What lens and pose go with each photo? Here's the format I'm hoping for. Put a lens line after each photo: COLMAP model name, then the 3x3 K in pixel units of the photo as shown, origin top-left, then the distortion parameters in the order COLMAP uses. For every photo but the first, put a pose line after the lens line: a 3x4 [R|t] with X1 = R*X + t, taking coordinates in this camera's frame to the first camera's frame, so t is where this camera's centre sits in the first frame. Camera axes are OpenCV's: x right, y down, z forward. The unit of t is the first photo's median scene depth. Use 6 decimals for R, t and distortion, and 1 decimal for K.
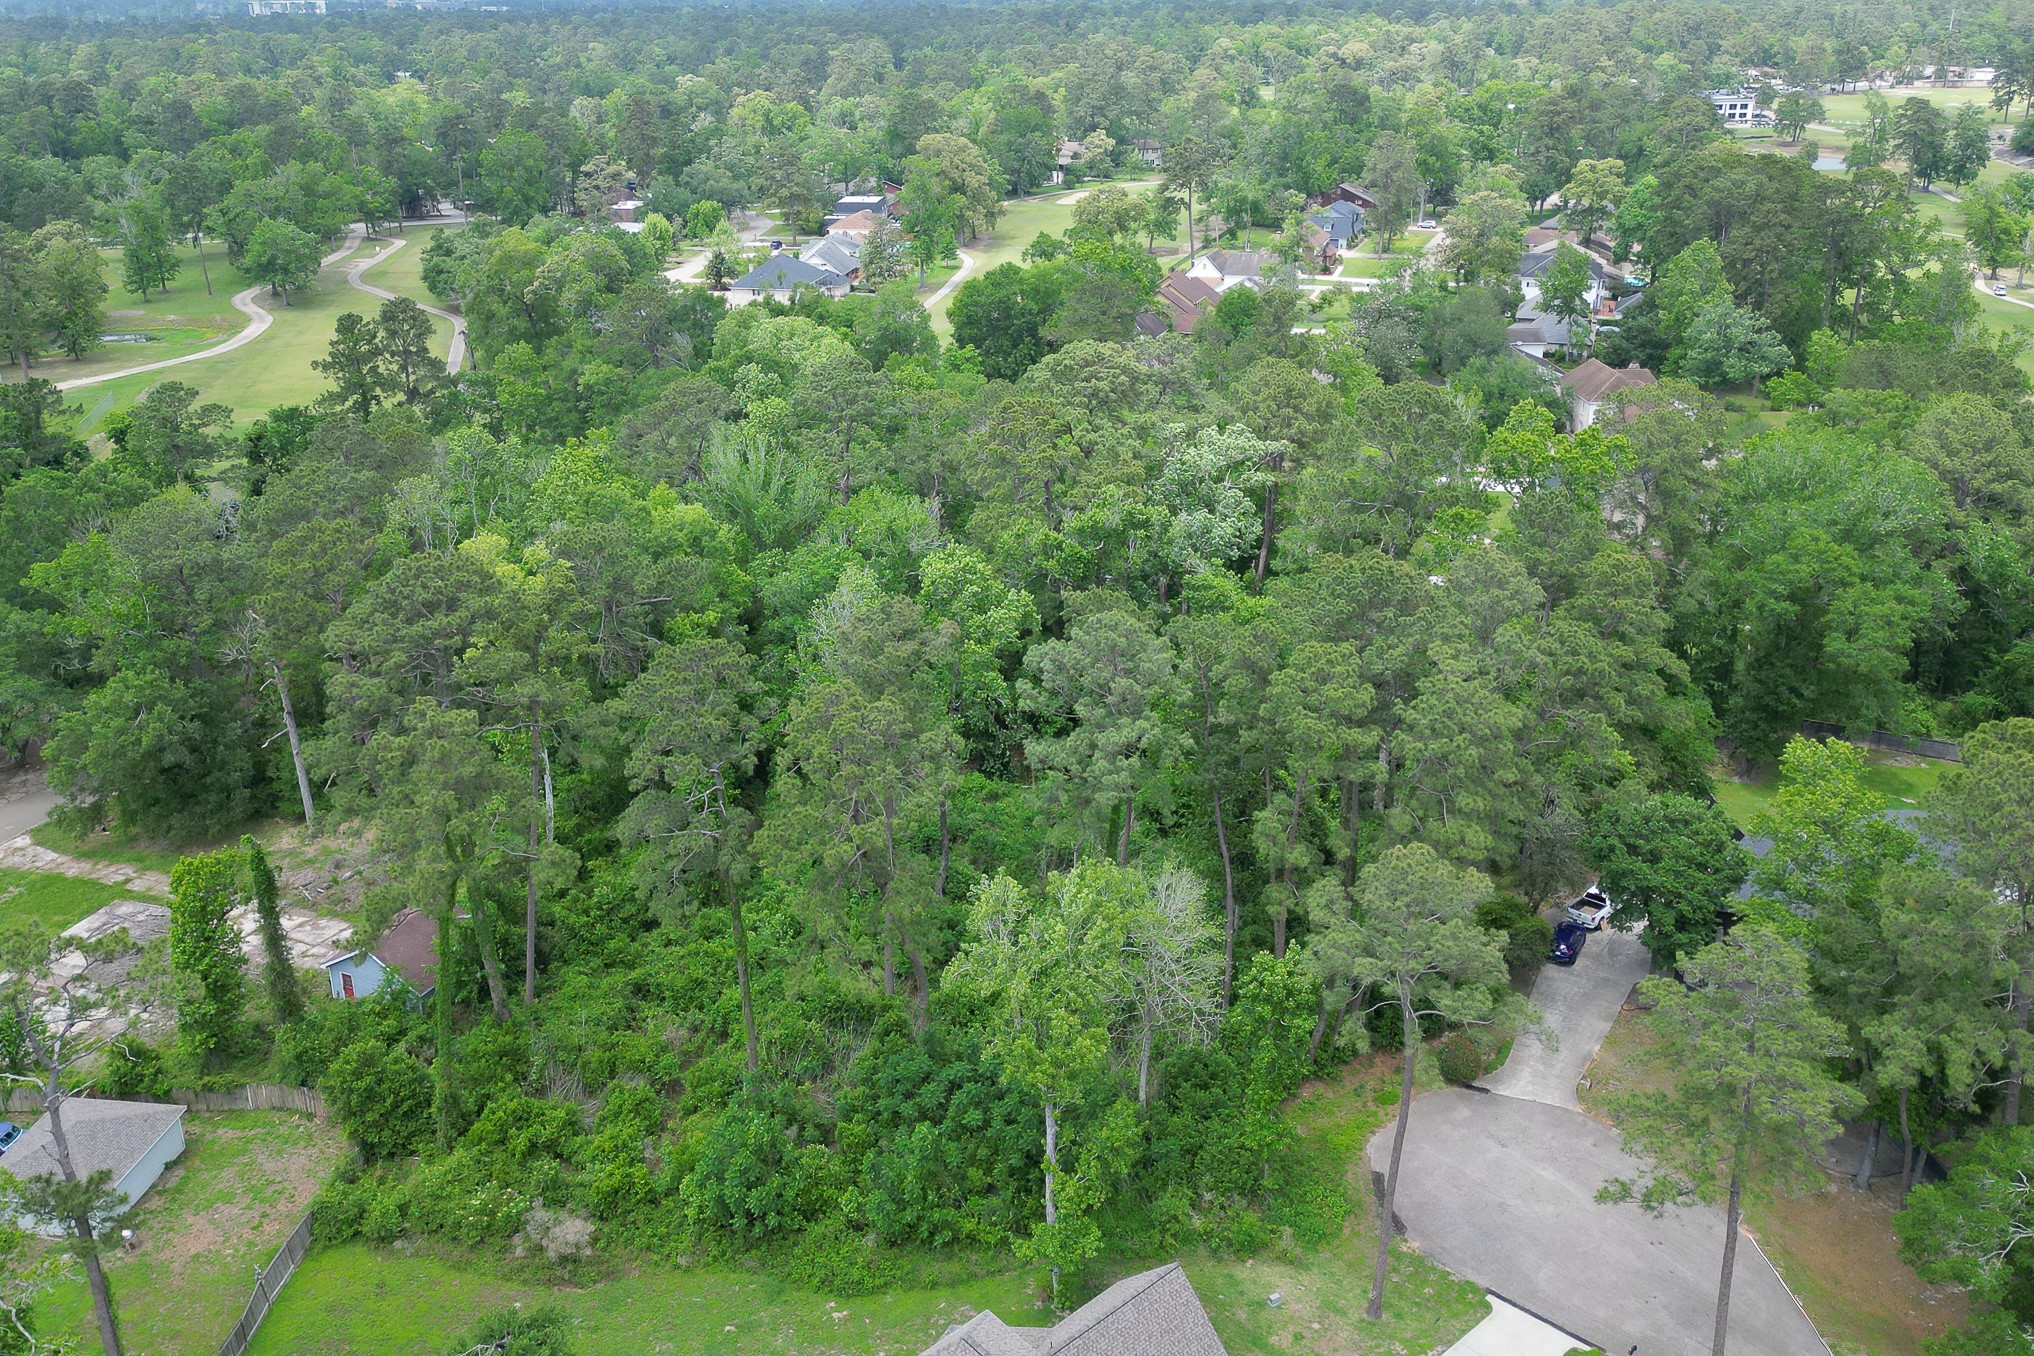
lens RADIAL K [[1648.1, 0, 983.5], [0, 1648.1, 617.5], [0, 0, 1]] dist [0.059345, -0.039927]
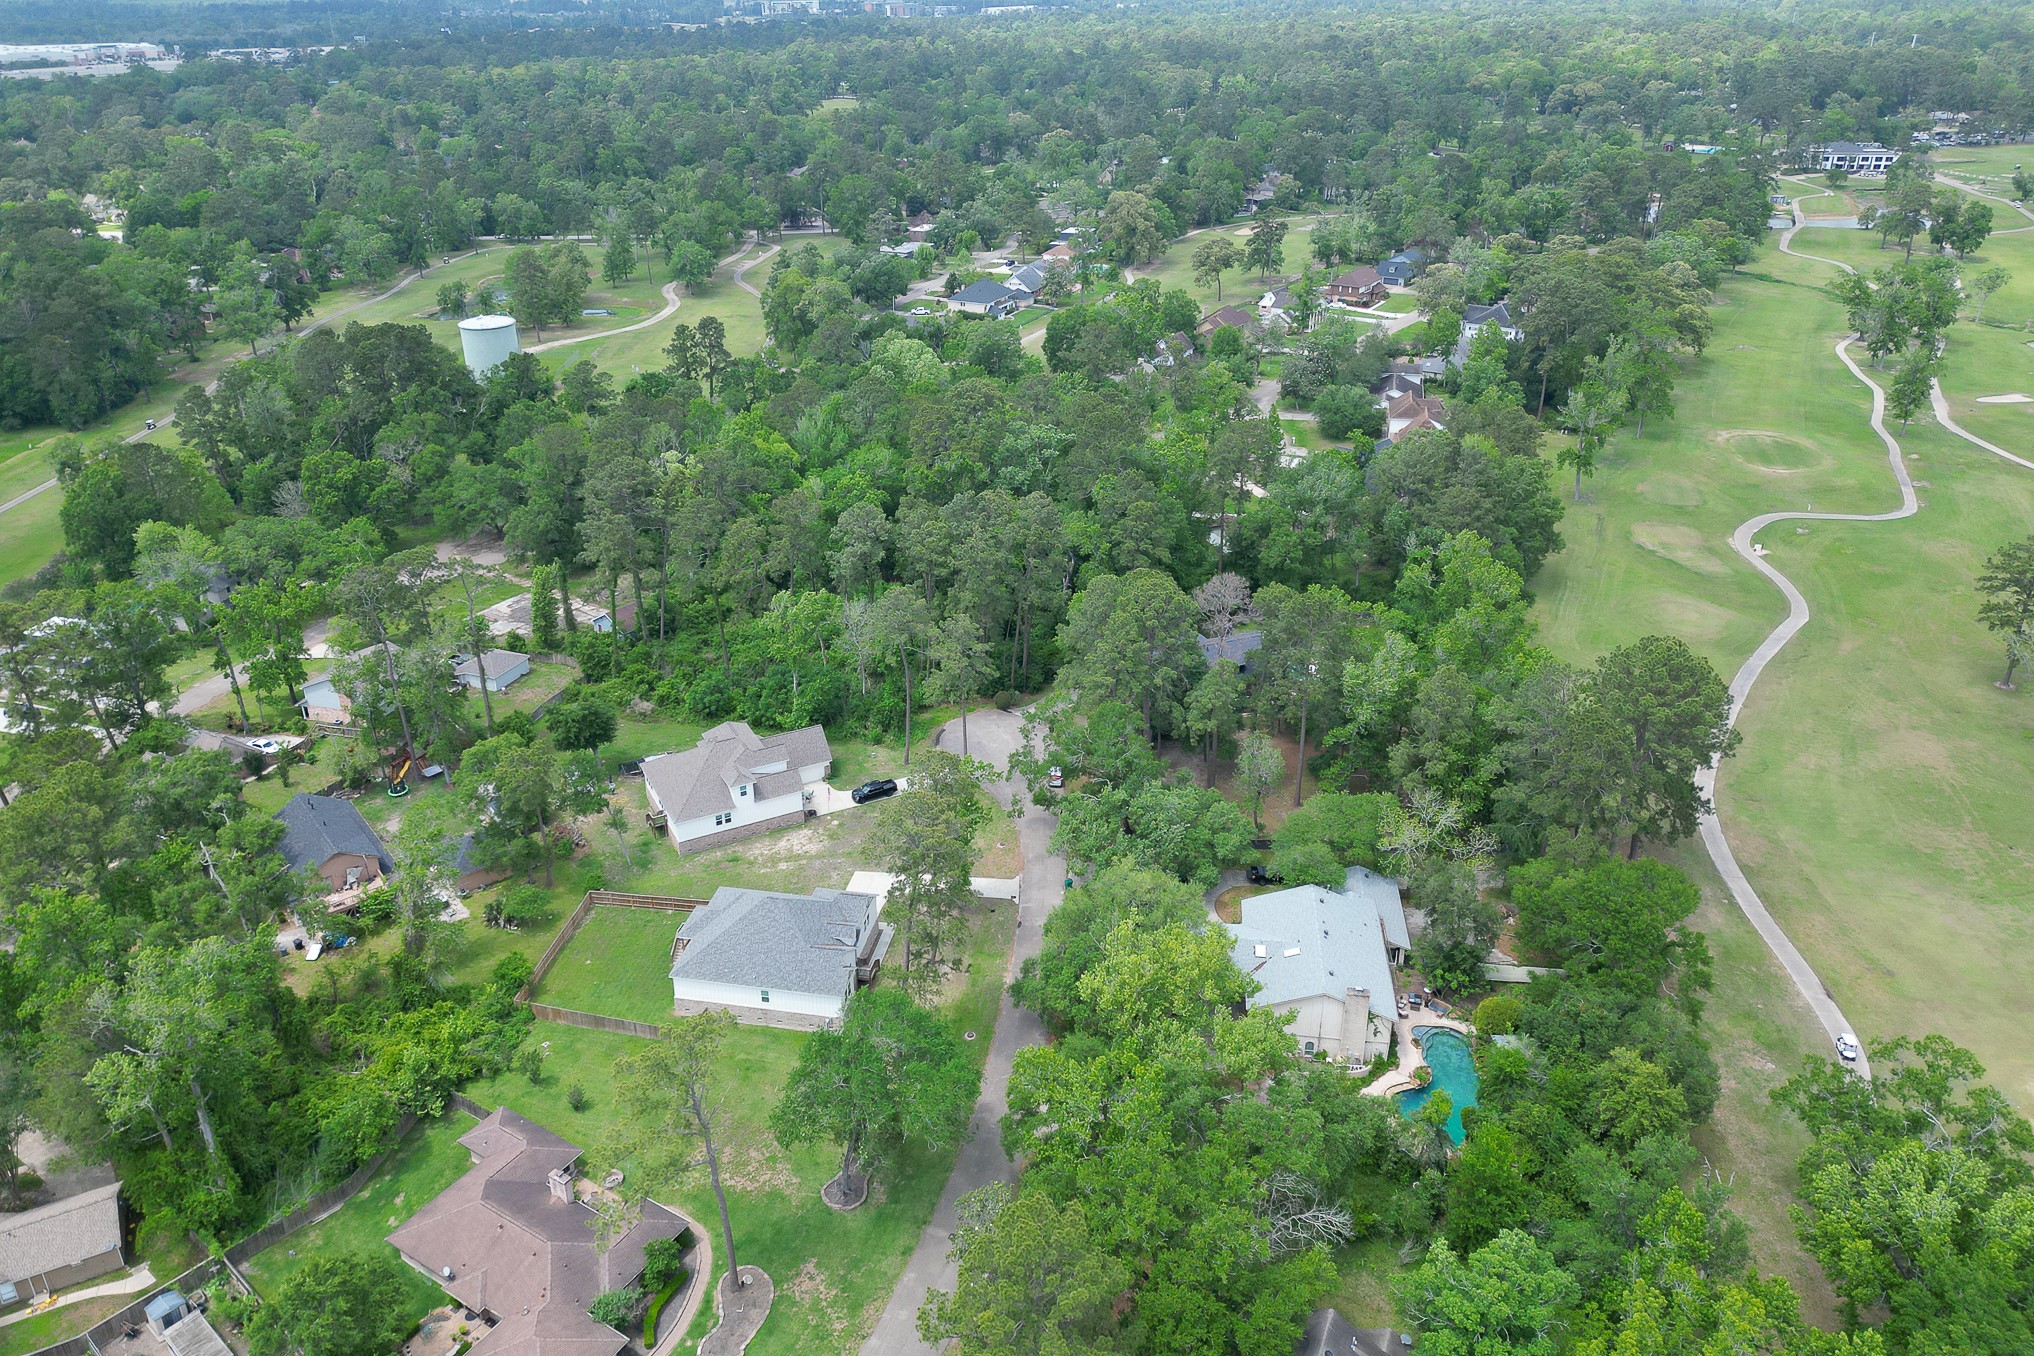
lens RADIAL K [[1432.6, 0, 1003.3], [0, 1432.6, 623.1], [0, 0, 1]] dist [0.060462, -0.048028]
pose [[0.969196, 0.104484, -0.223028, 0.632049], [-0.090223, 0.993226, 0.073229, 0.000686], [0.229169, -0.050851, 0.972058, -0.882831]]
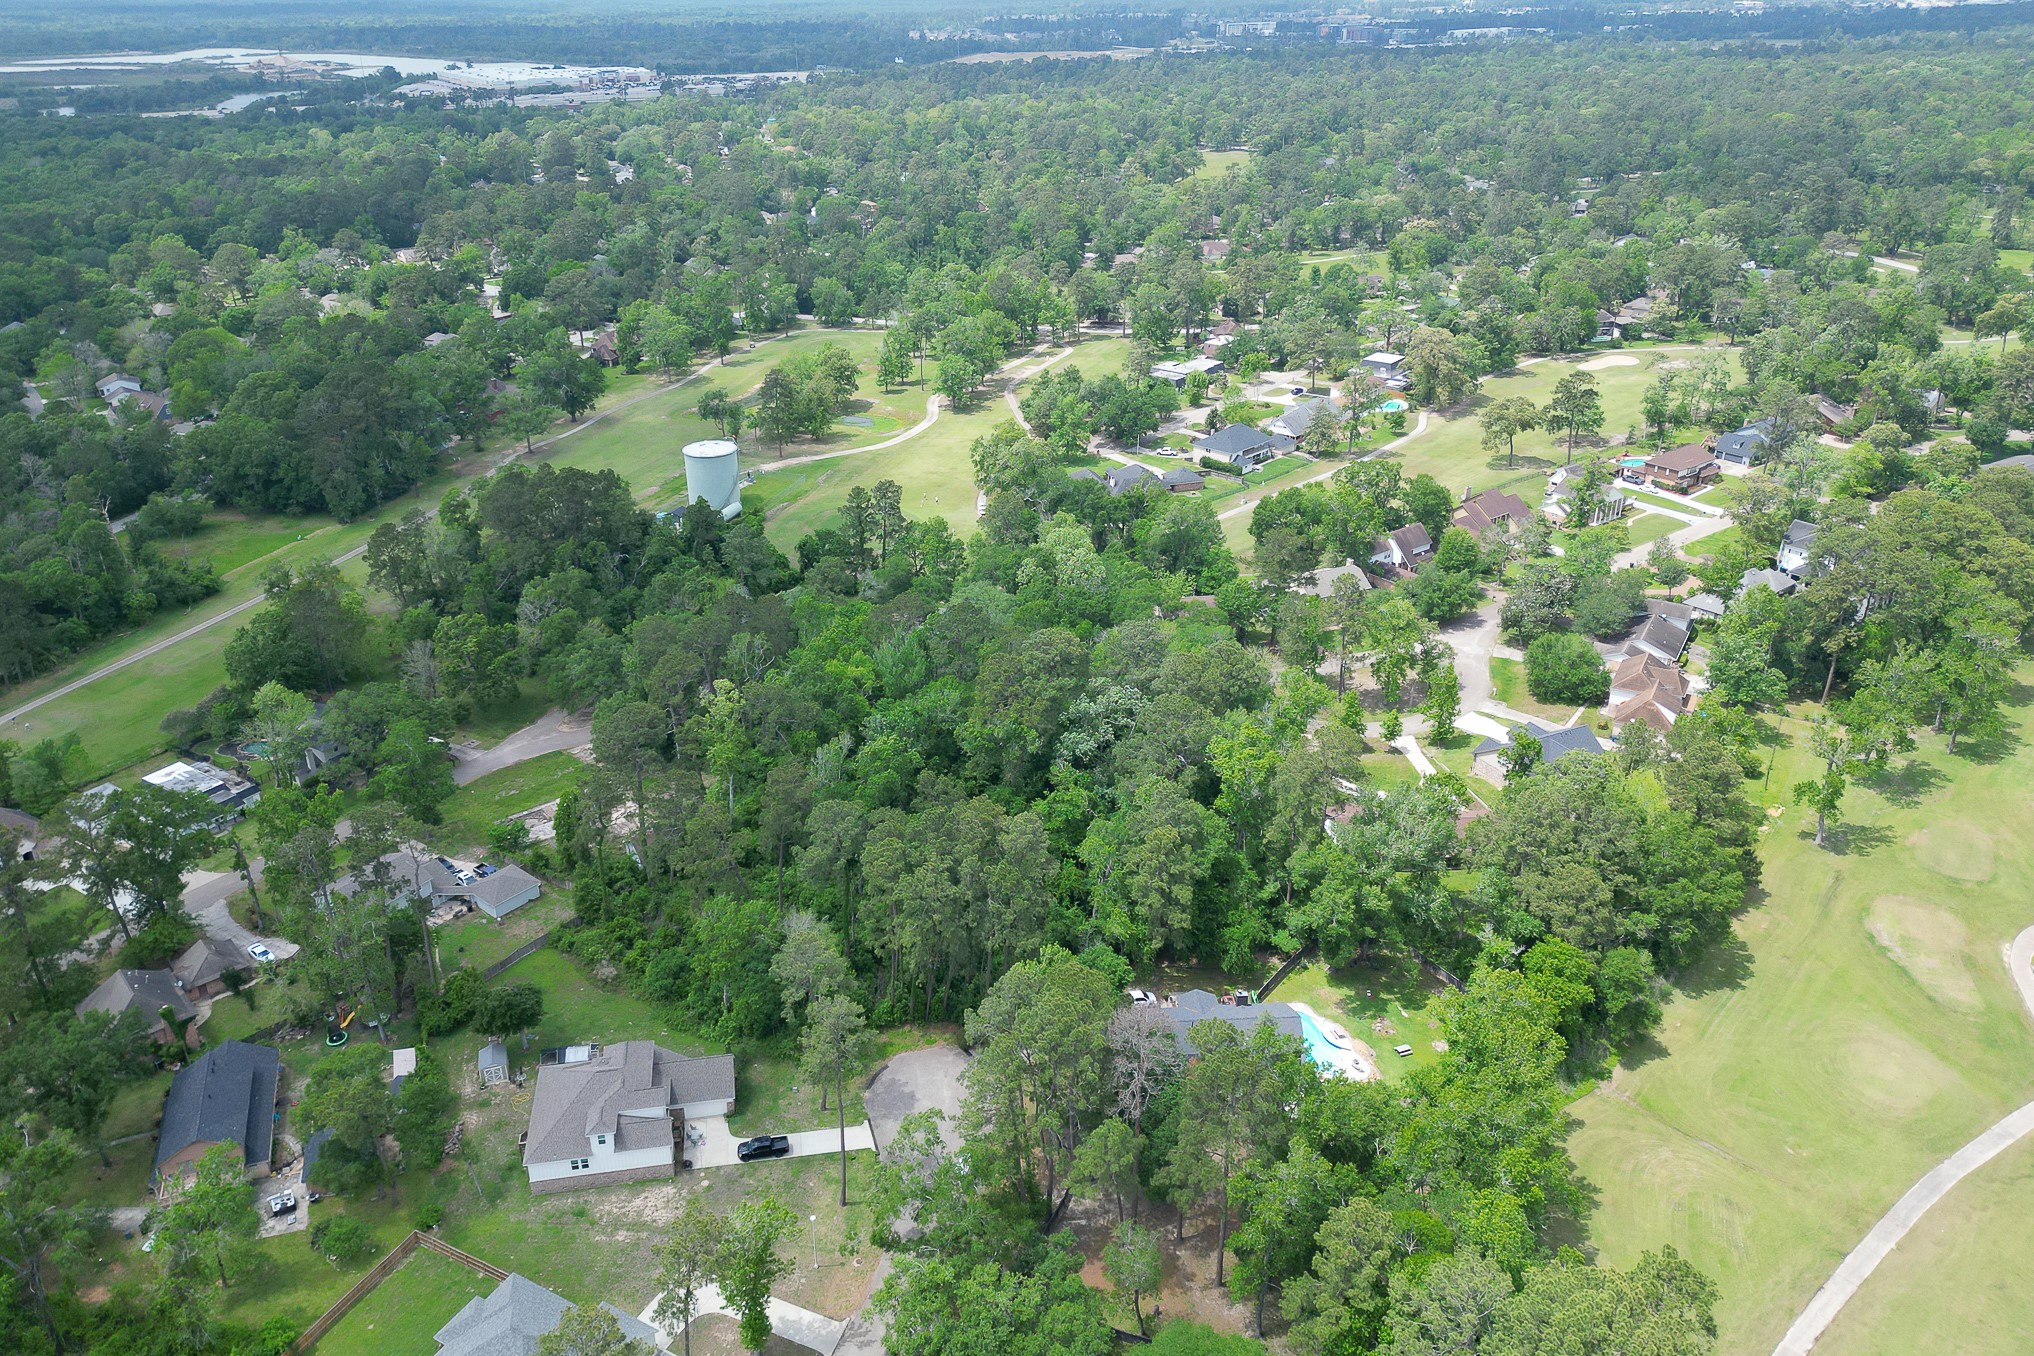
lens RADIAL K [[1432.6, 0, 1006.9], [0, 1432.6, 649.8], [0, 0, 1]] dist [0.060462, -0.048028]
pose [[0.851129, 0.227401, -0.473146, 0.941529], [-0.190977, 0.973677, 0.124422, -0.401915], [0.488985, -0.015539, 0.872154, -0.516746]]
